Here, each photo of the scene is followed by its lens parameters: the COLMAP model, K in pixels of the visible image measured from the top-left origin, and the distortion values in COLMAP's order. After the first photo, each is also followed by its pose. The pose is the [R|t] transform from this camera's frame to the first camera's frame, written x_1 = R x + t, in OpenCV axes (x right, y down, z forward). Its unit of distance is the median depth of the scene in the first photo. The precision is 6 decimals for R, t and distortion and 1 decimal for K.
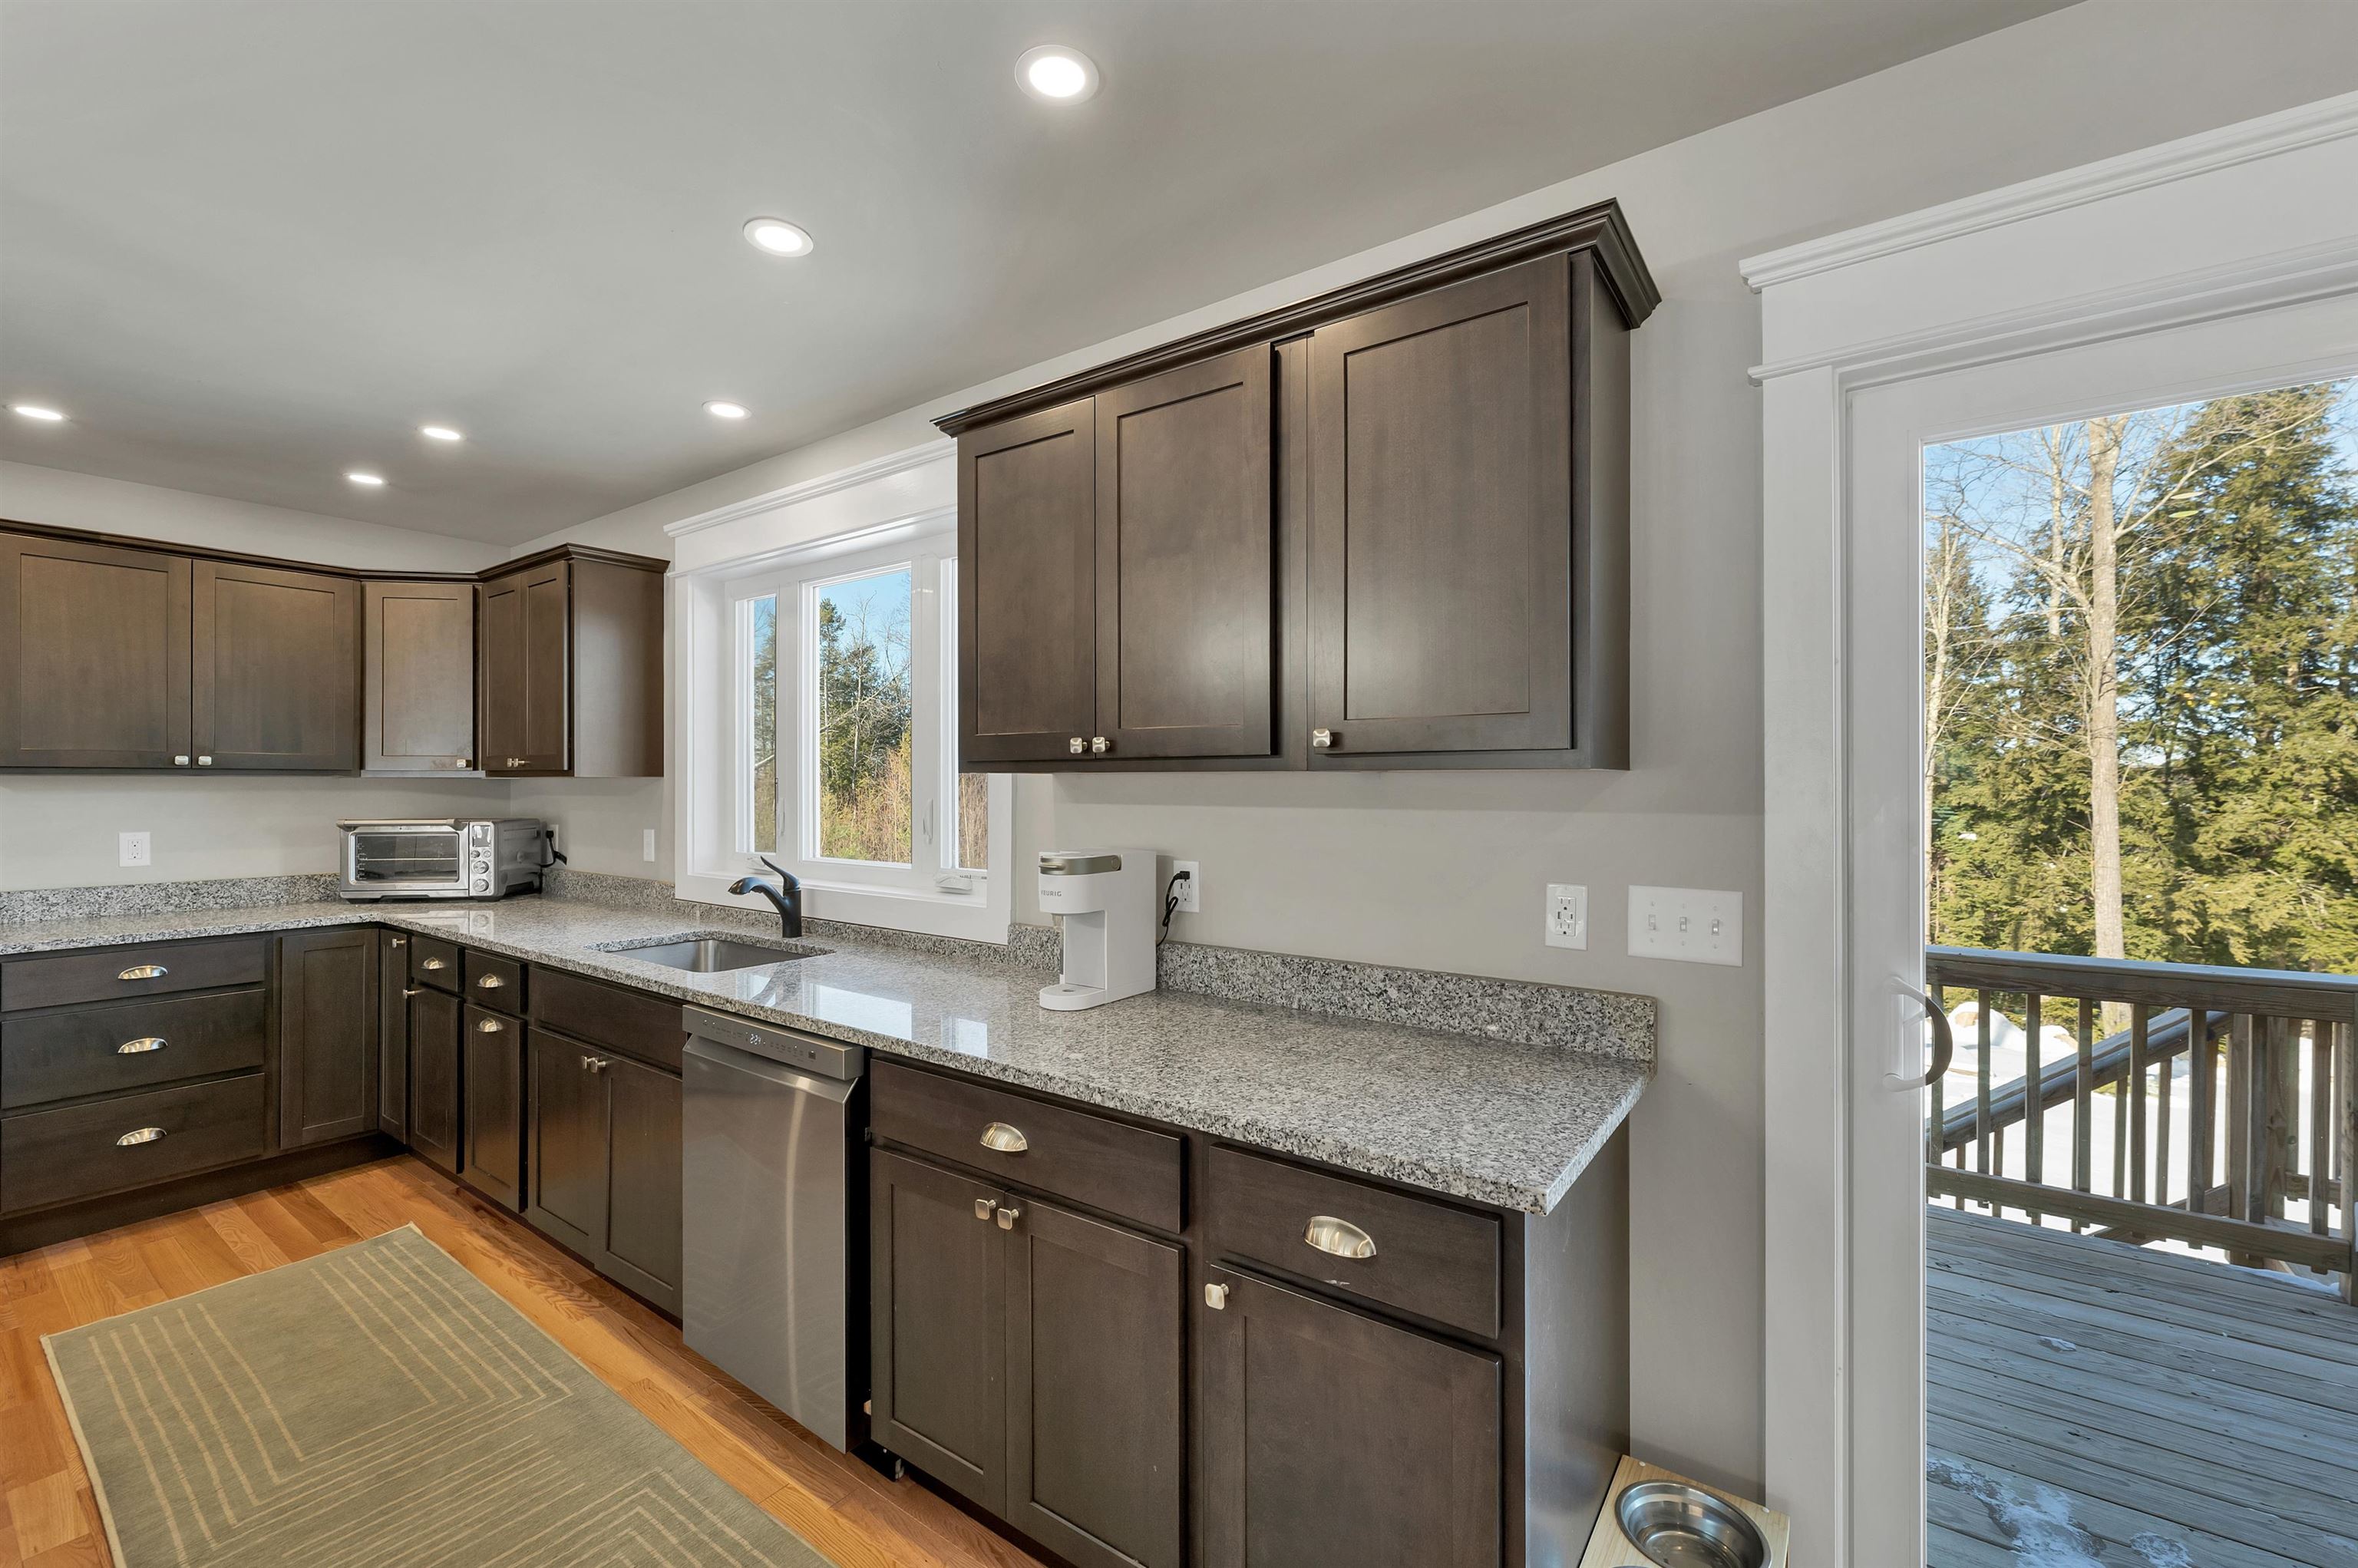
lens RADIAL K [[973.8, 0, 1170.3], [0, 973.8, 782.9], [0, 0, 1]] dist [0.000318, -0.000585]
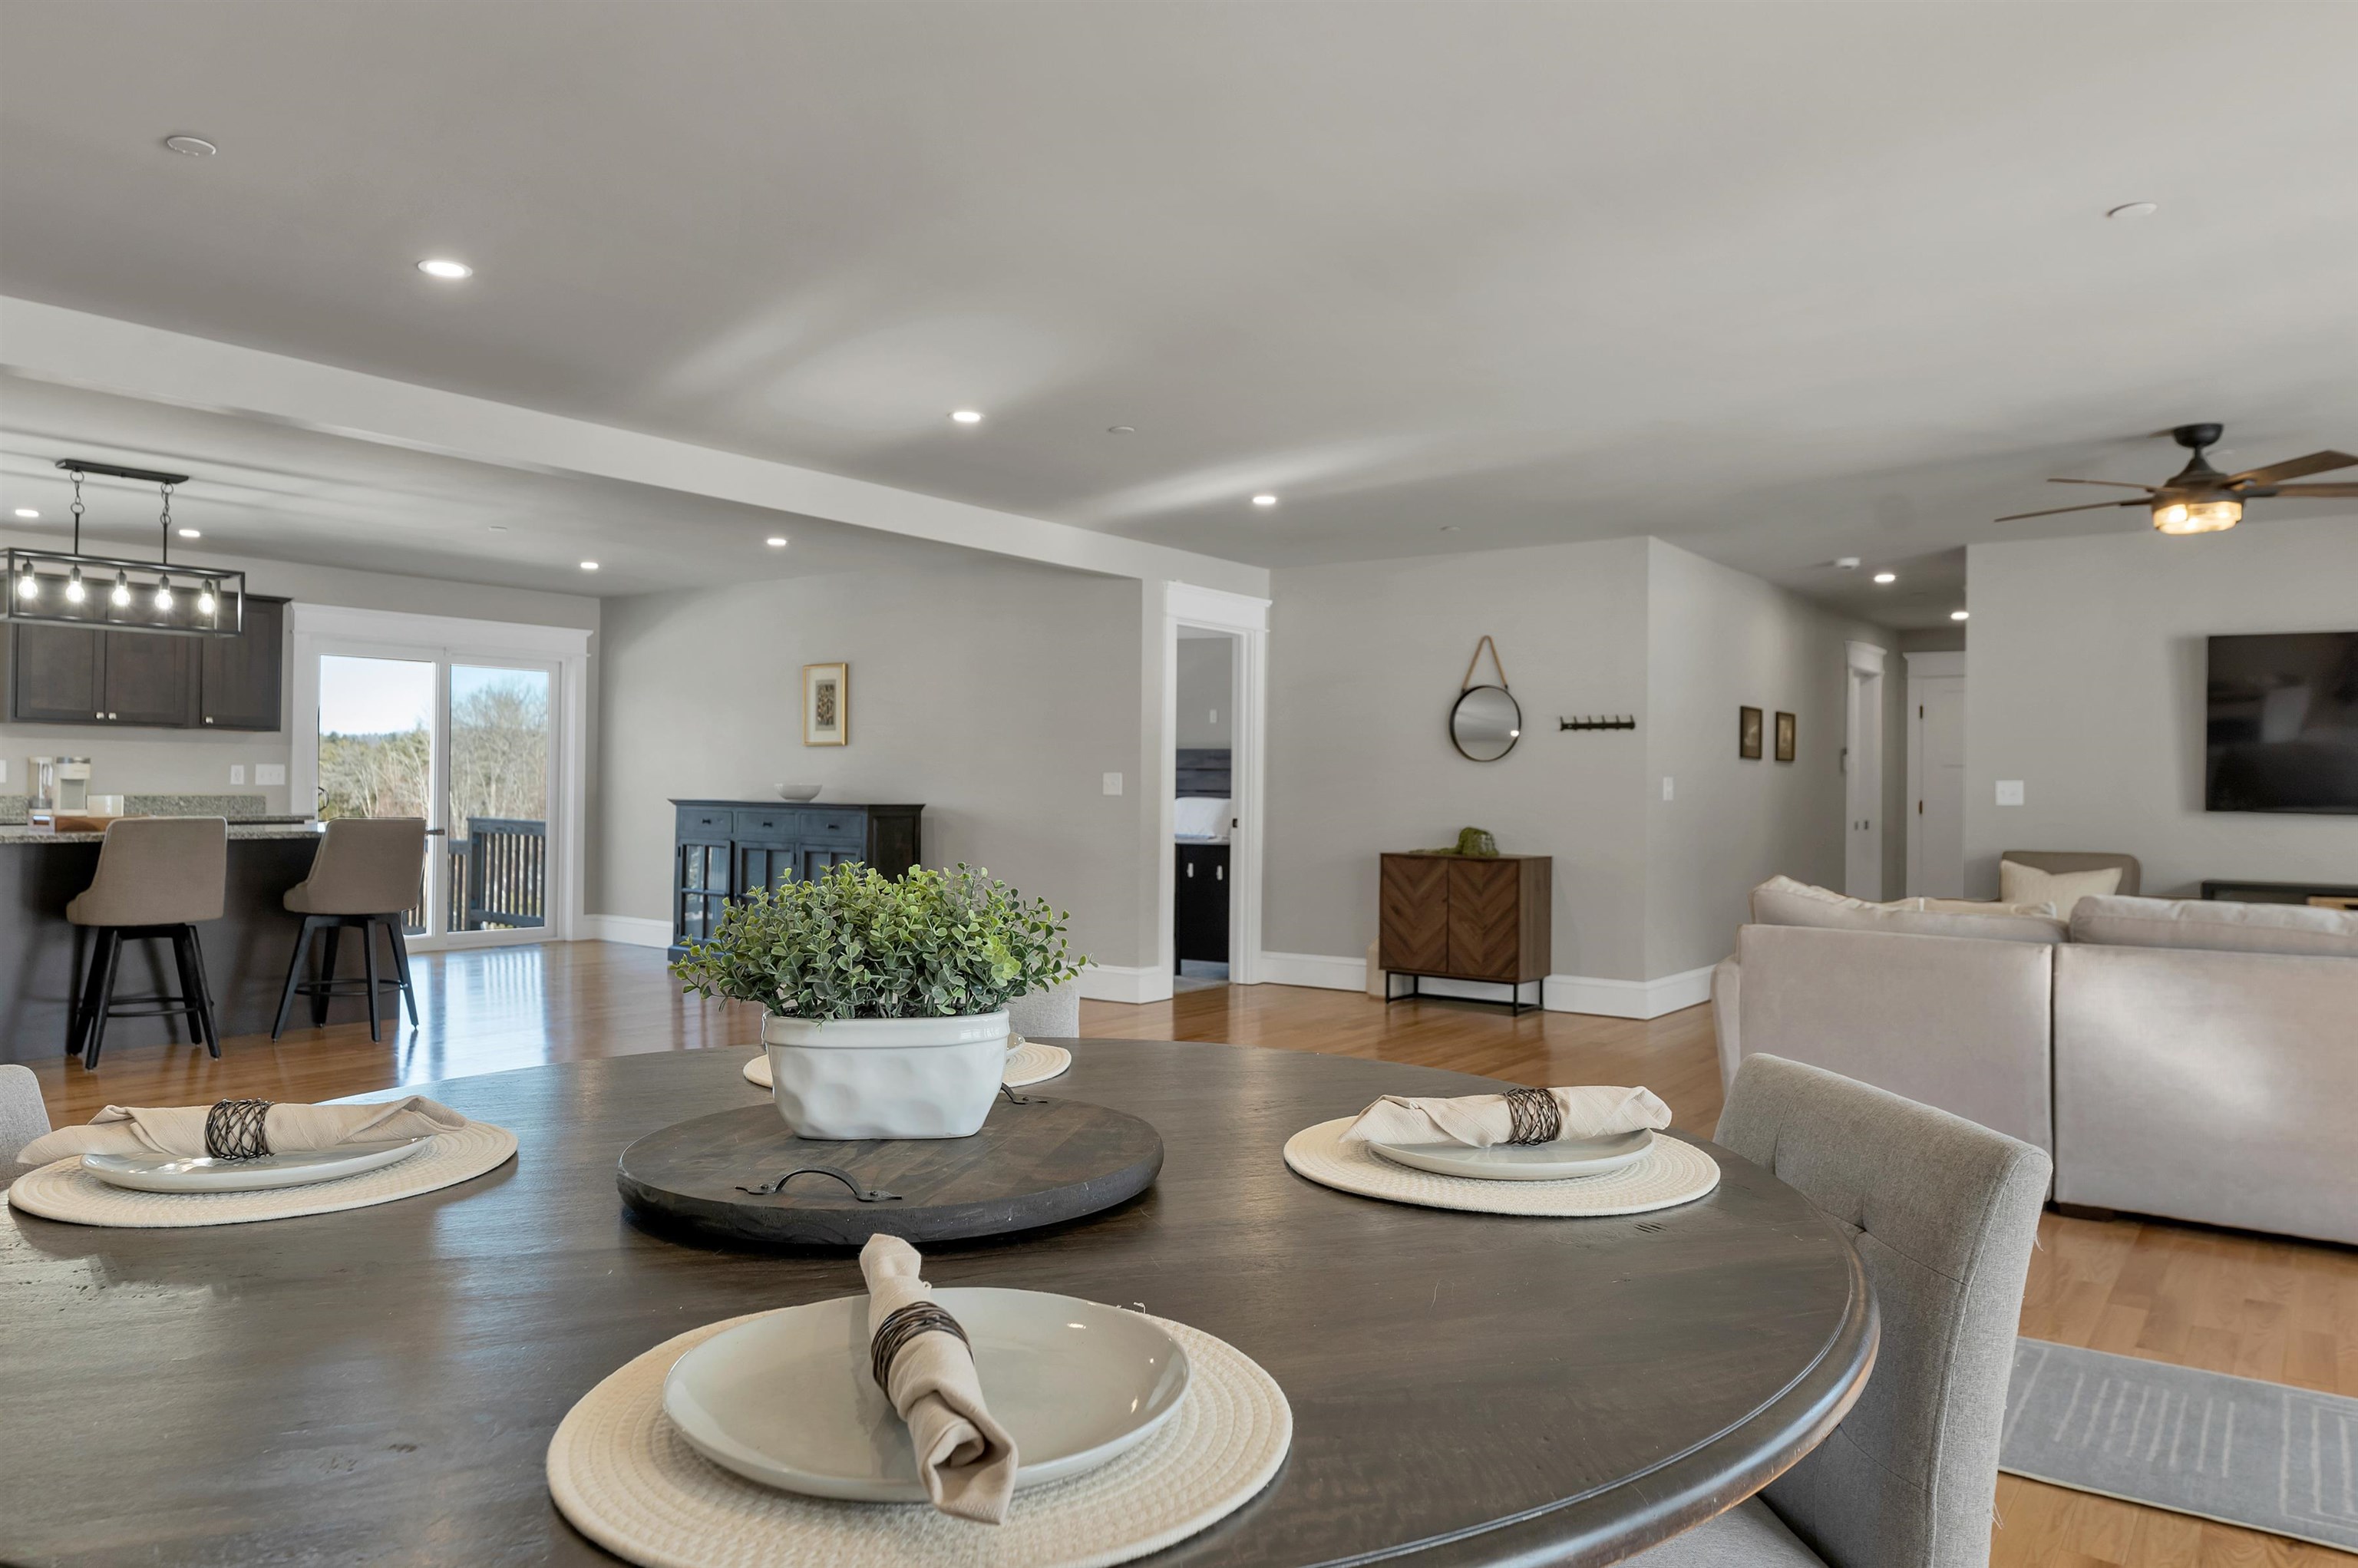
lens RADIAL K [[1610.4, 0, 1184.8], [0, 1610.4, 773.6], [0, 0, 1]] dist [-0.006078, 0.011799]
pose [[0.015281, 0.009855, 0.999835, -2.724548], [-0.013878, 0.999857, -0.009643, 0.074540], [-0.999787, -0.013729, 0.015416, -1.258423]]
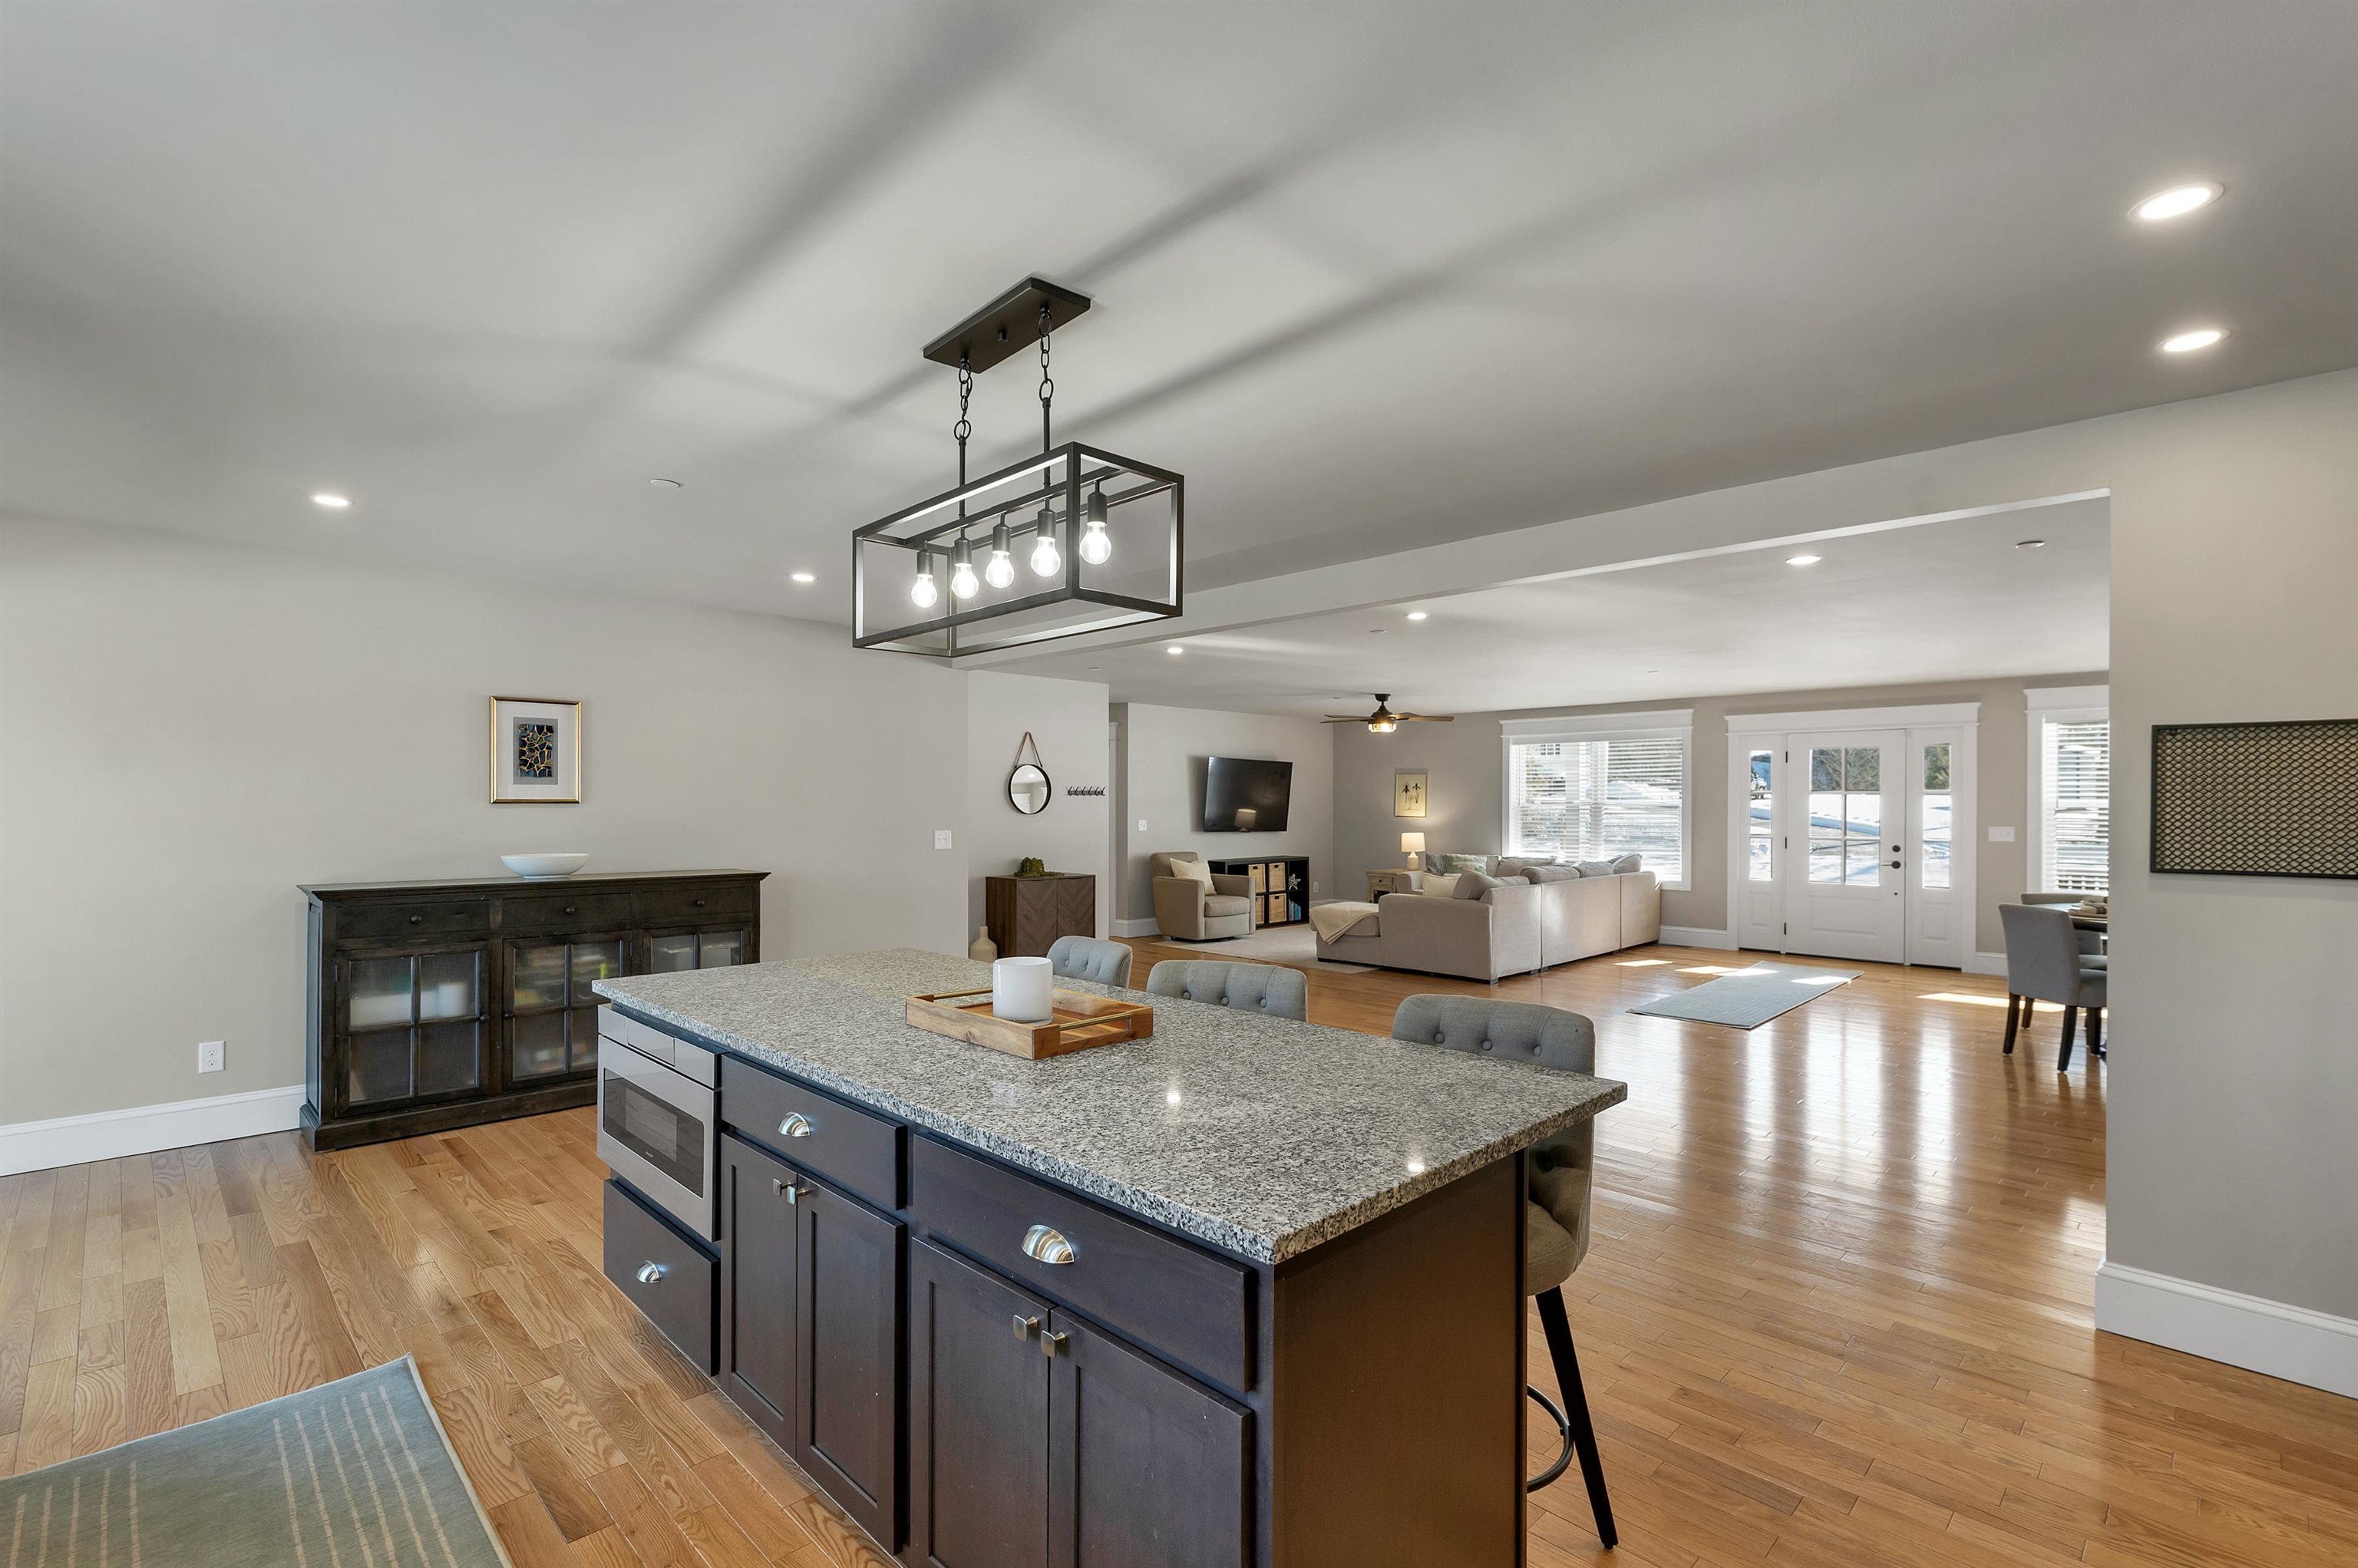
lens RADIAL K [[1068.9, 0, 1170.3], [0, 1068.9, 803.9], [0, 0, 1]] dist [-0.001571, 0.000817]
pose [[-0.986863, -0.006164, 0.161439, -0.828447], [-0.006511, 0.999977, -0.001623, -0.002198], [-0.161425, -0.002653, -0.986881, 0.916451]]
